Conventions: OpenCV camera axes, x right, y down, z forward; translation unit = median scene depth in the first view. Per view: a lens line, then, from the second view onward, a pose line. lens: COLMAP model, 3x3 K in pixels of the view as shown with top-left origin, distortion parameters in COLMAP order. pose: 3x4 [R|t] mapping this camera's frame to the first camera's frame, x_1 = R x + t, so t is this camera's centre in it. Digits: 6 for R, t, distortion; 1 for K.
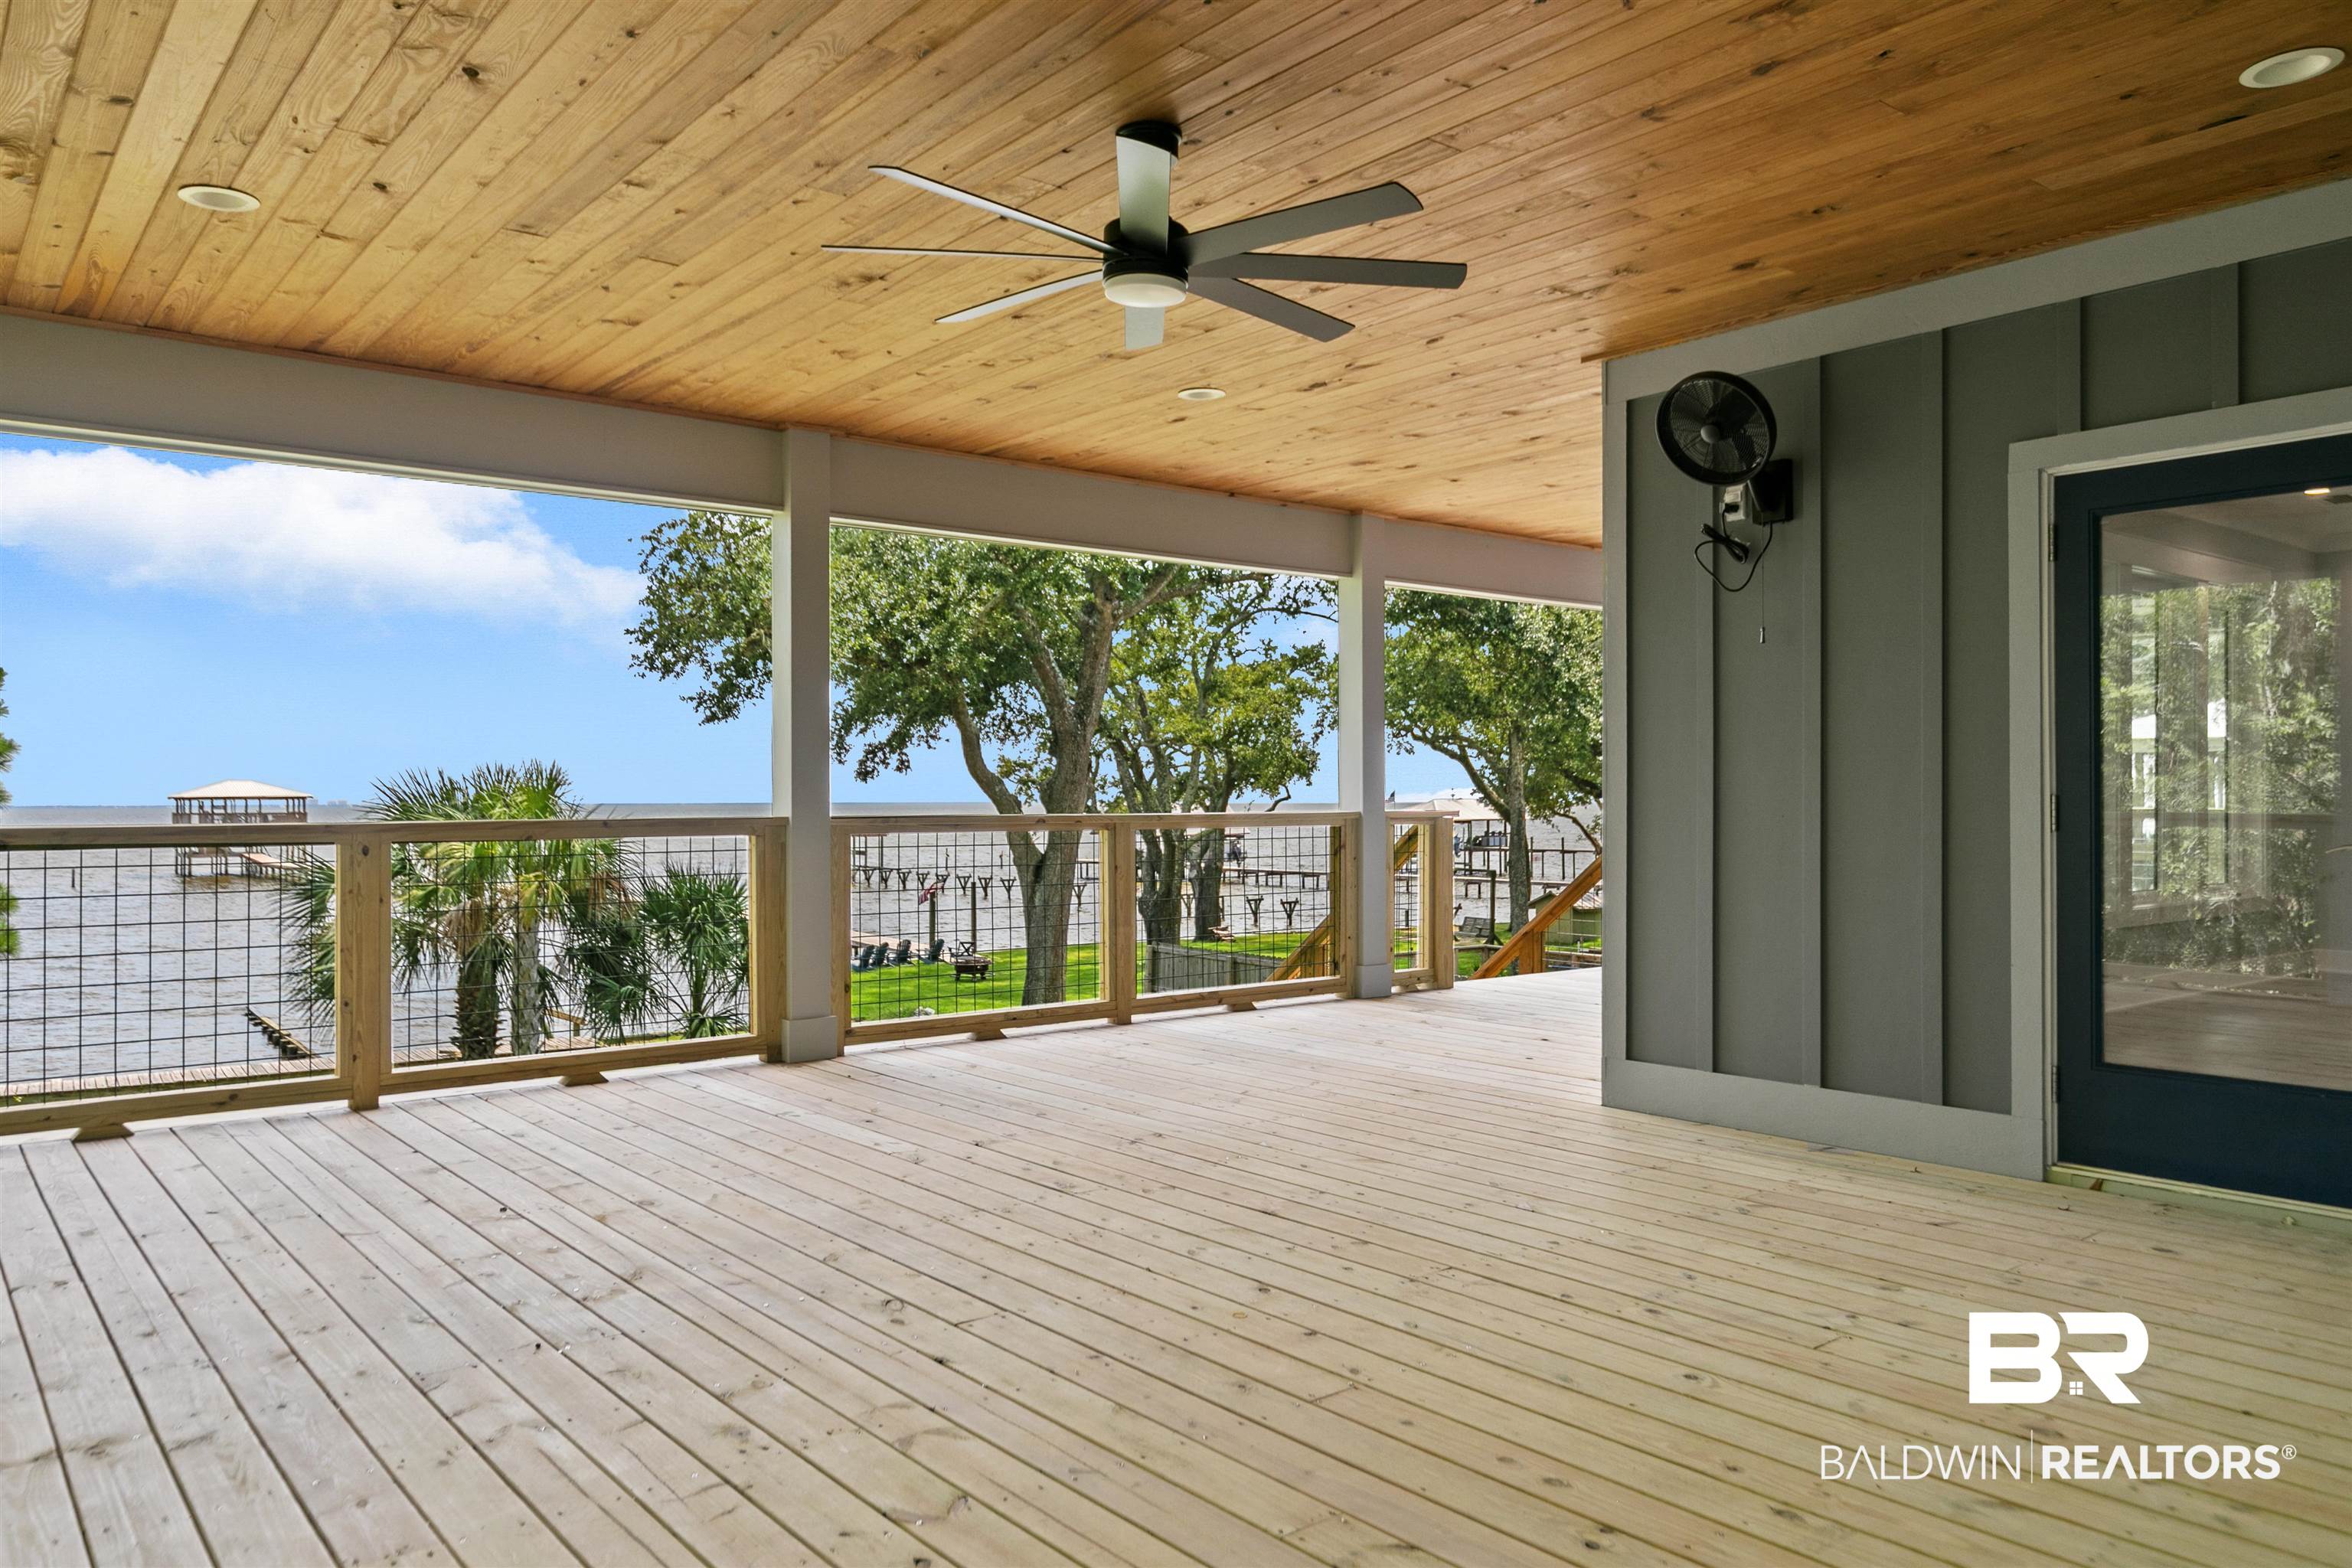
lens RADIAL K [[1596.8, 0, 1165.6], [0, 1596.8, 779.1], [0, 0, 1]] dist [0.004619, -0.013444]
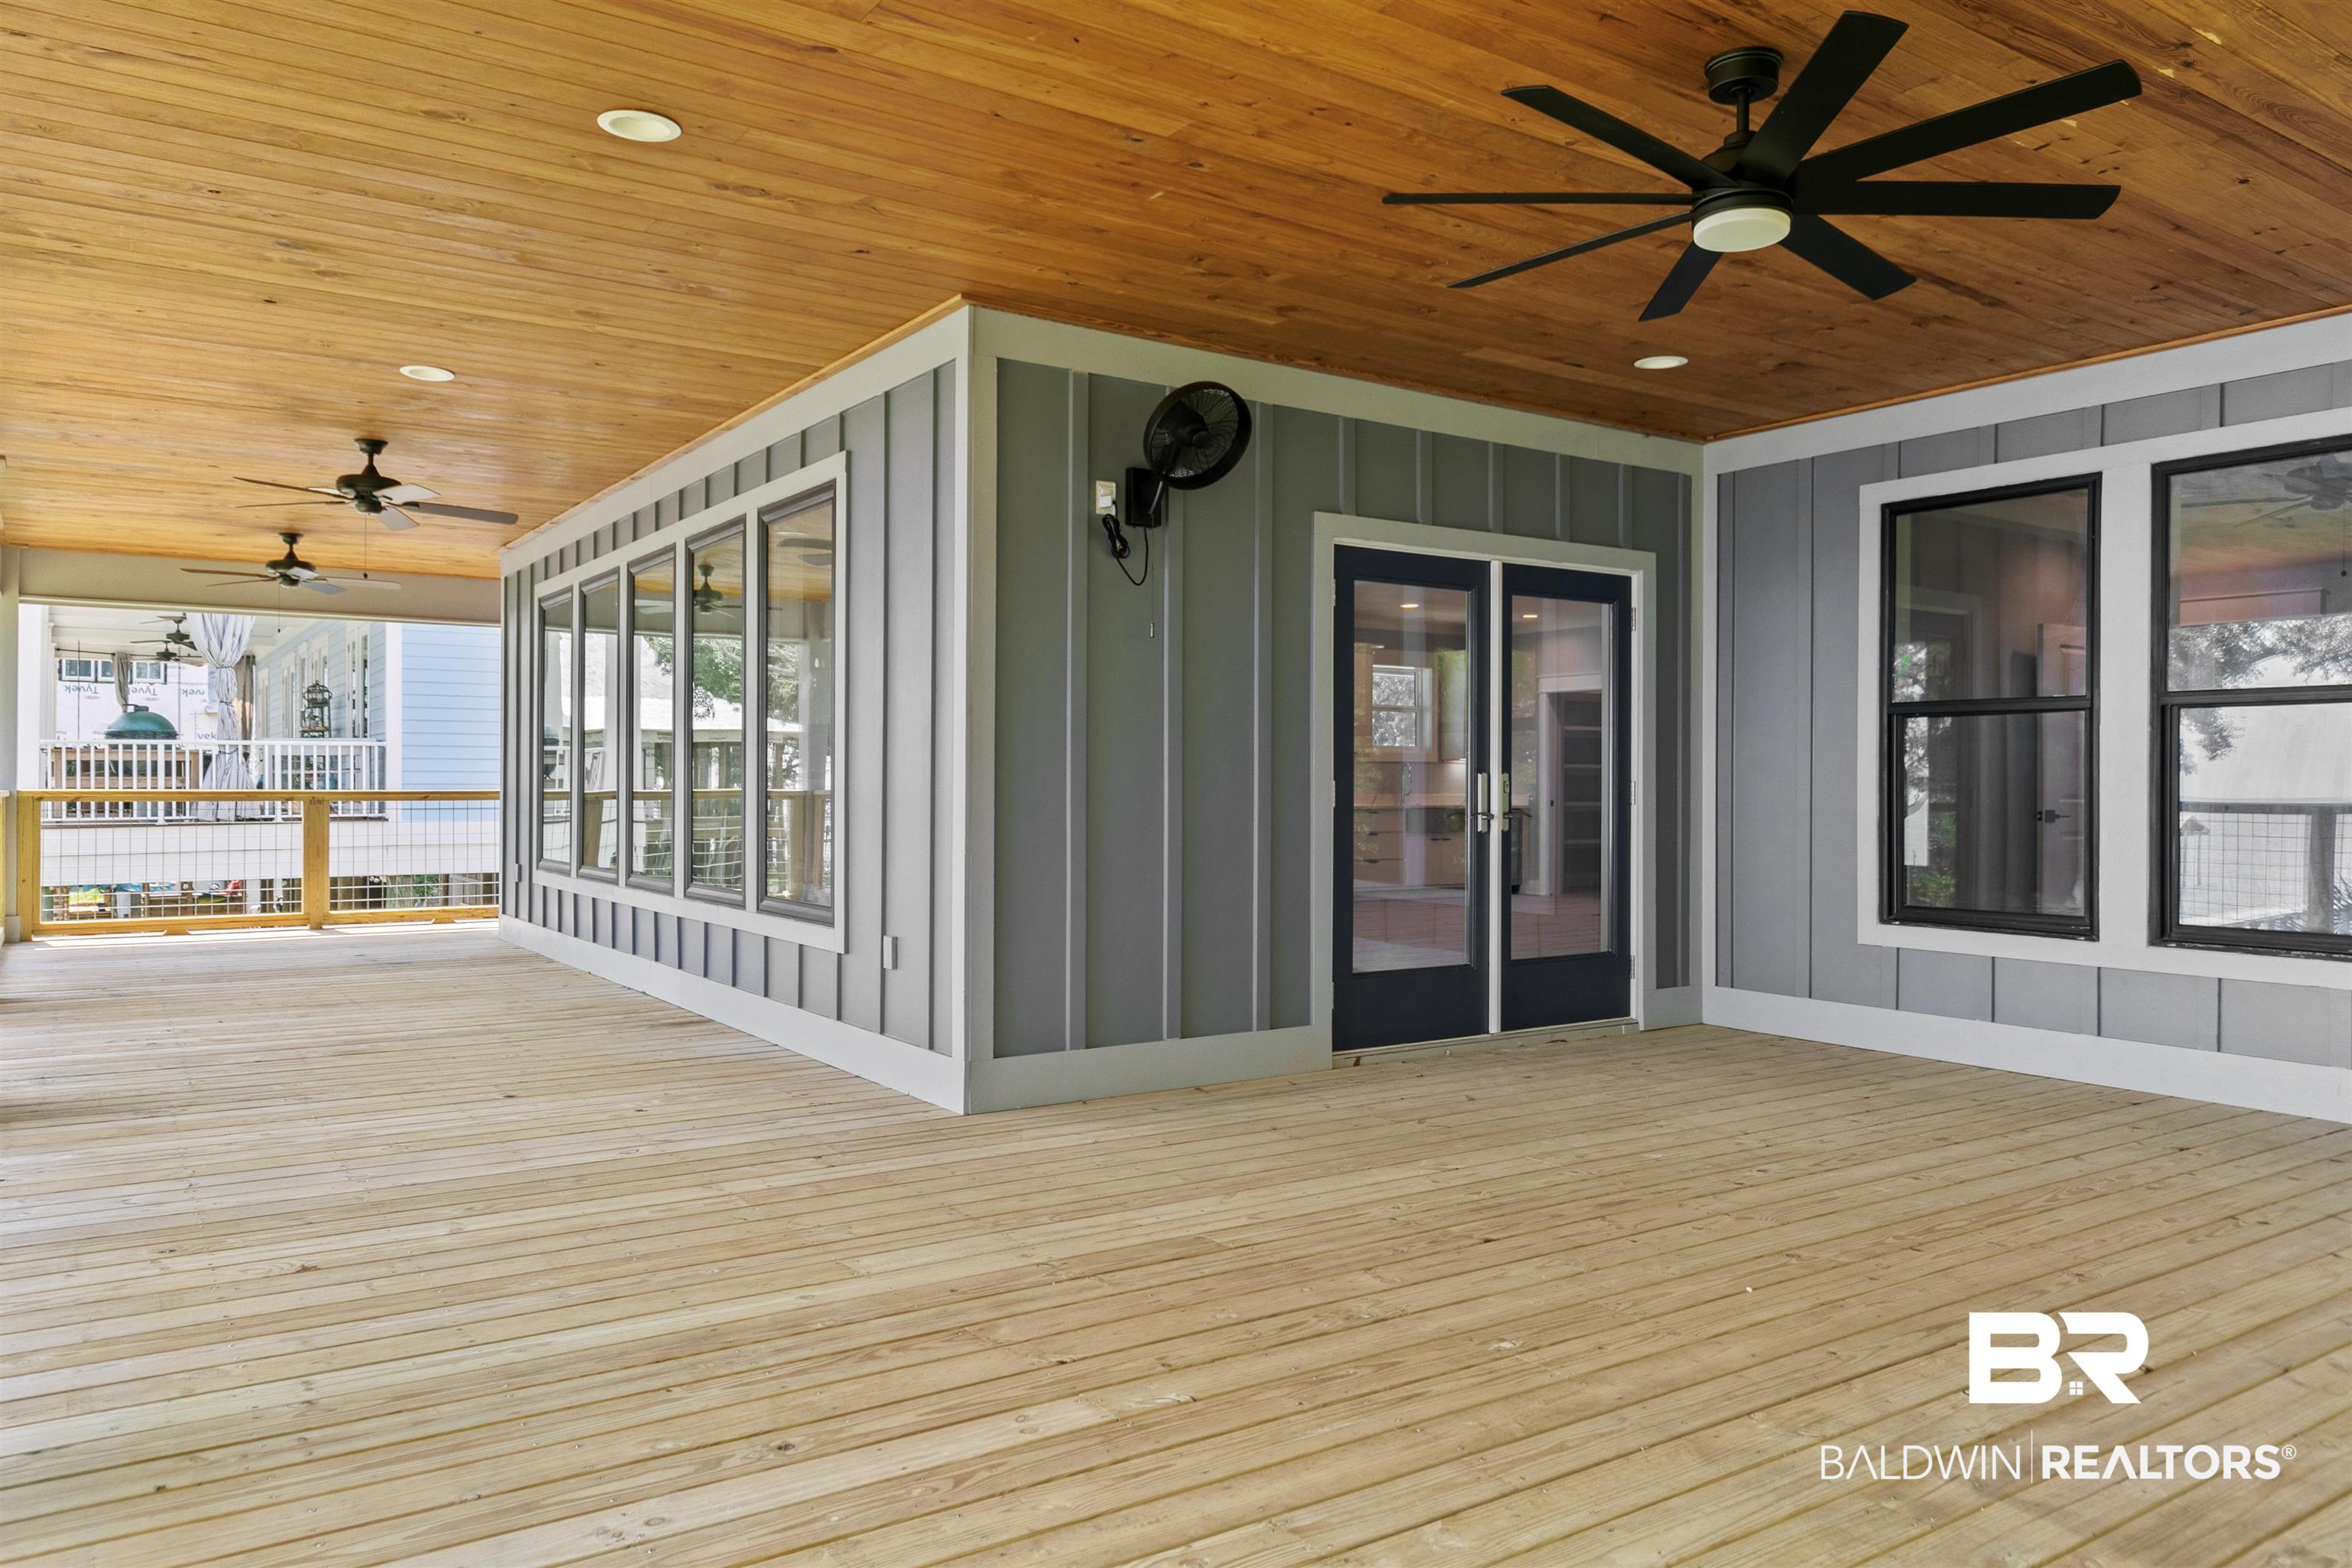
lens RADIAL K [[1596.8, 0, 1185.5], [0, 1596.8, 799.9], [0, 0, 1]] dist [0.004619, -0.013444]
pose [[0.096368, -0.012718, 0.995264, -0.779434], [-0.021414, 0.999660, 0.014847, 0.007685], [-0.995115, -0.022744, 0.096063, 0.975532]]
